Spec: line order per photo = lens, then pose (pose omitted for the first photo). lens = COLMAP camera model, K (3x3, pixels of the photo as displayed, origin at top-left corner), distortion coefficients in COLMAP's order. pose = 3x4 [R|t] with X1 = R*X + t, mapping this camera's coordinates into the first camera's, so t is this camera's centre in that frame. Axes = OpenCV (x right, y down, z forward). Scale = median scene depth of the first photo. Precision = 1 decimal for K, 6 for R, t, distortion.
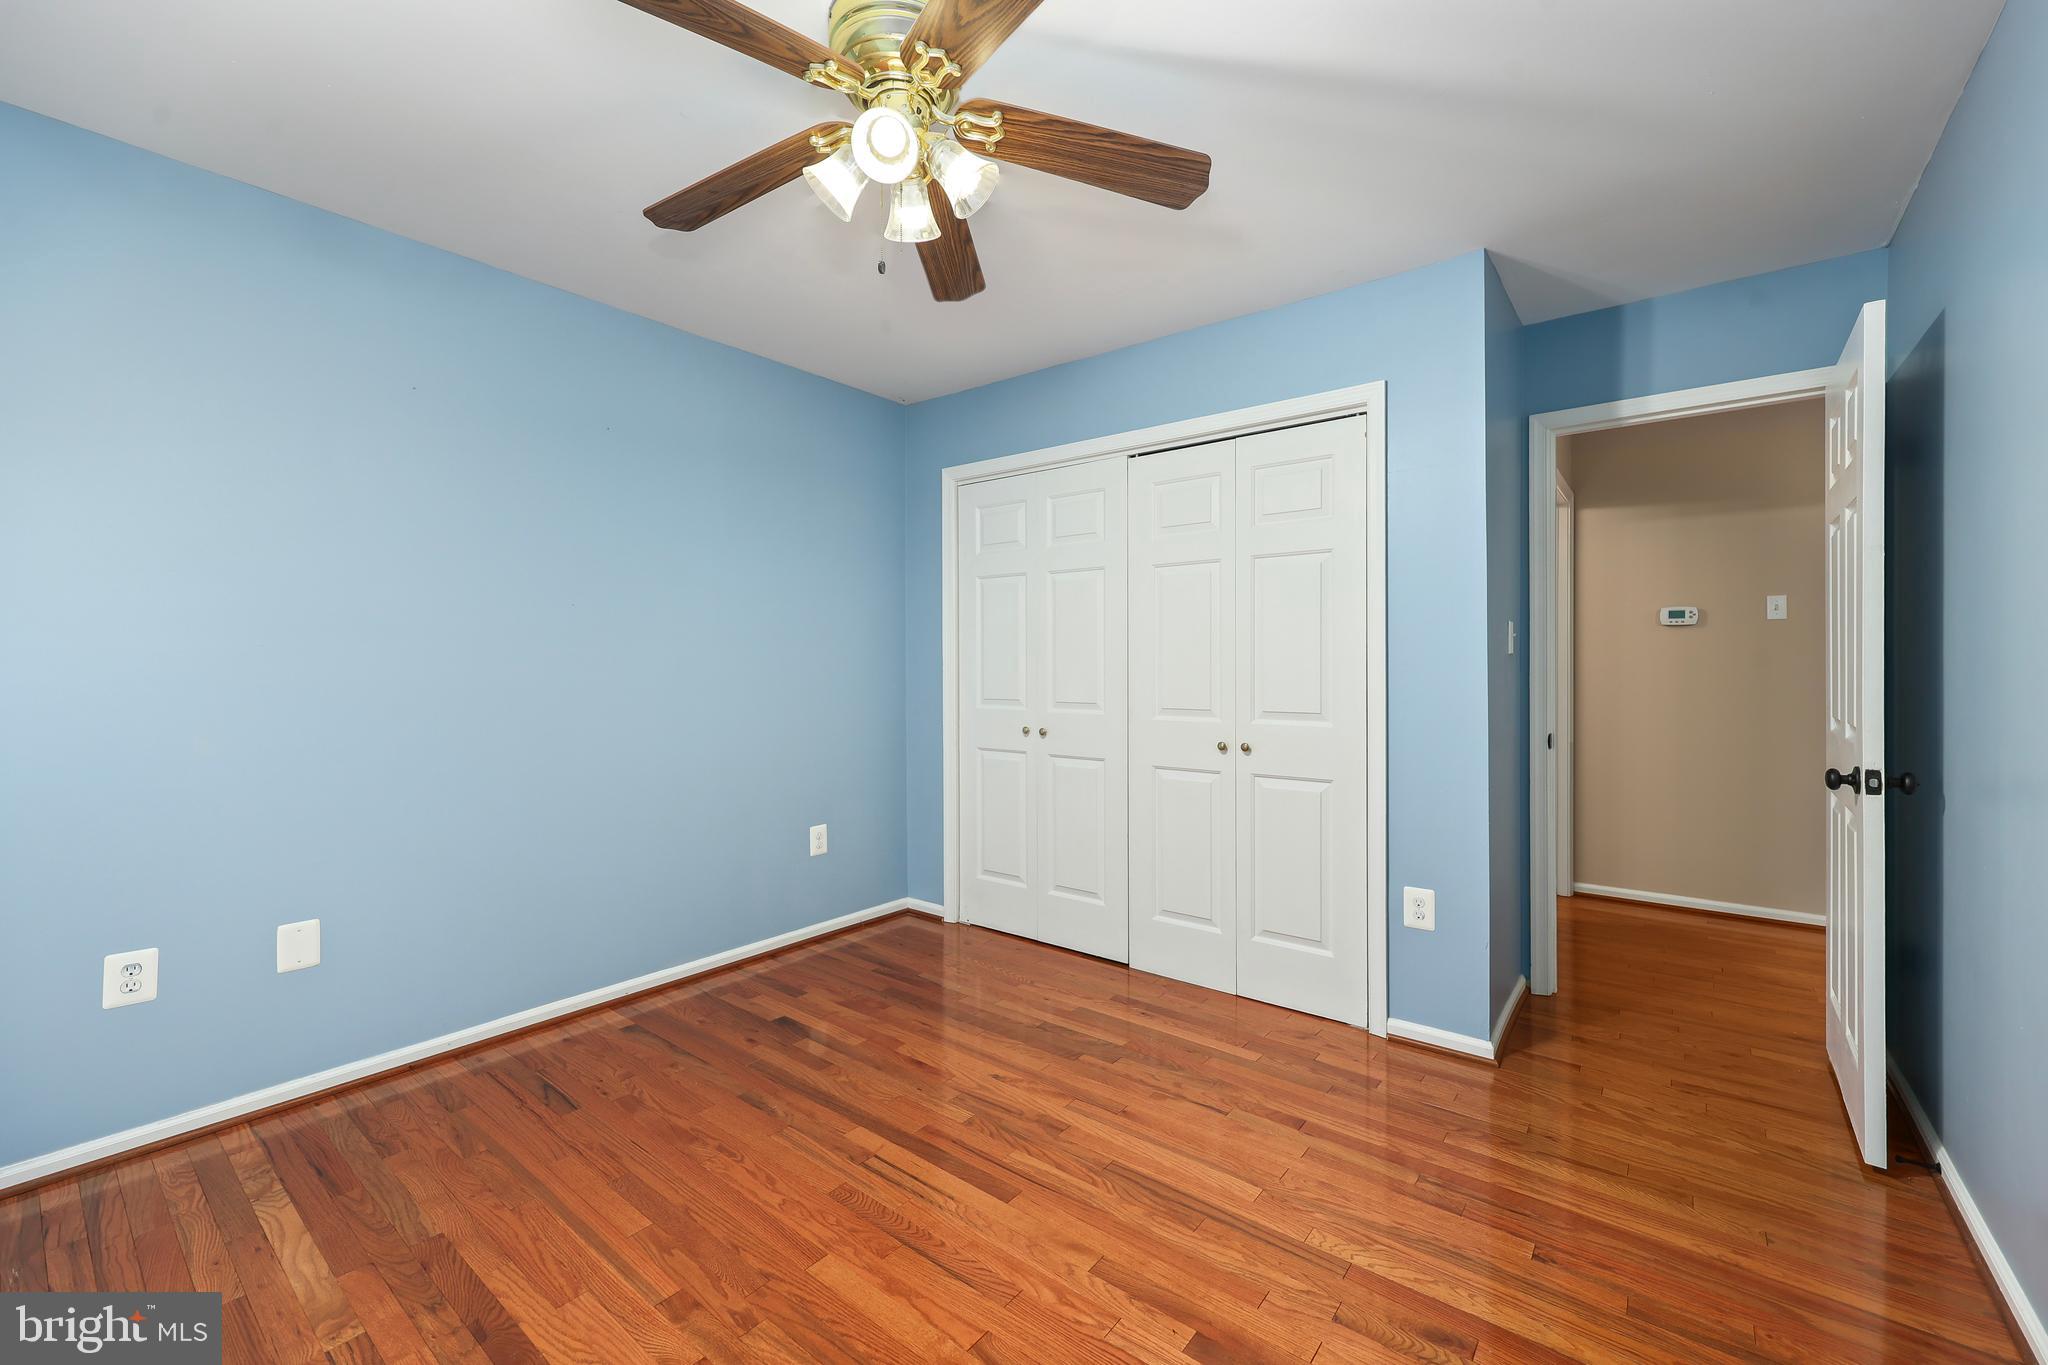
lens RADIAL K [[833.9, 0, 1027.8], [0, 833.9, 676.9], [0, 0, 1]] dist [-0.000703, 0.000392]
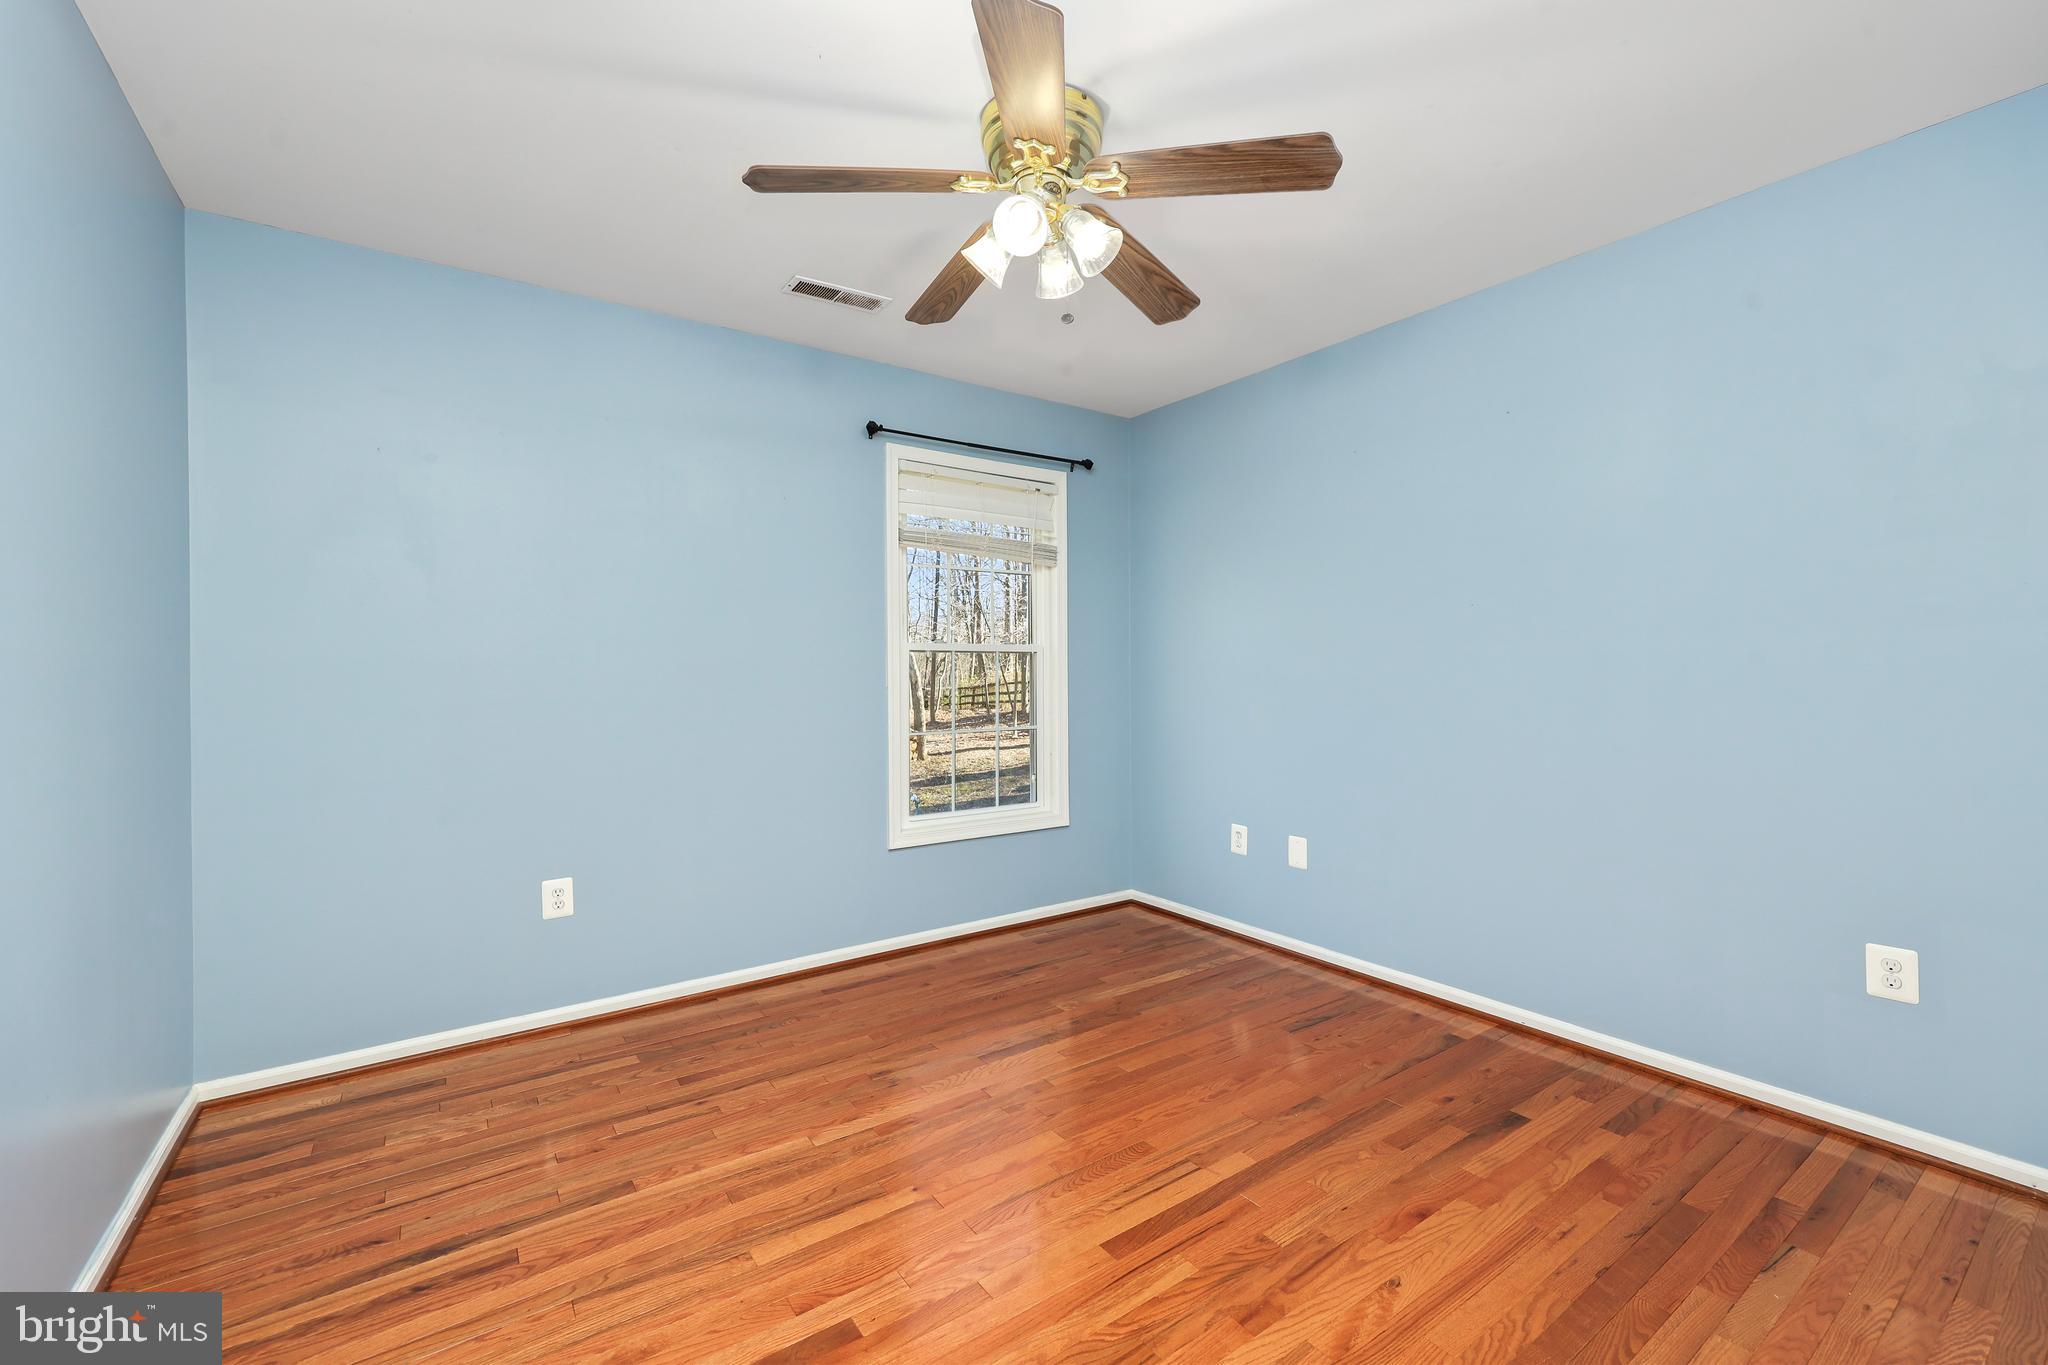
lens RADIAL K [[833.9, 0, 1018.3], [0, 833.9, 677.4], [0, 0, 1]] dist [-0.000703, 0.000392]
pose [[-0.286458, 0.008899, -0.958051, 0.679057], [-0.007828, 0.999902, 0.011629, -0.005391], [0.958061, 0.010831, -0.286361, 0.904018]]
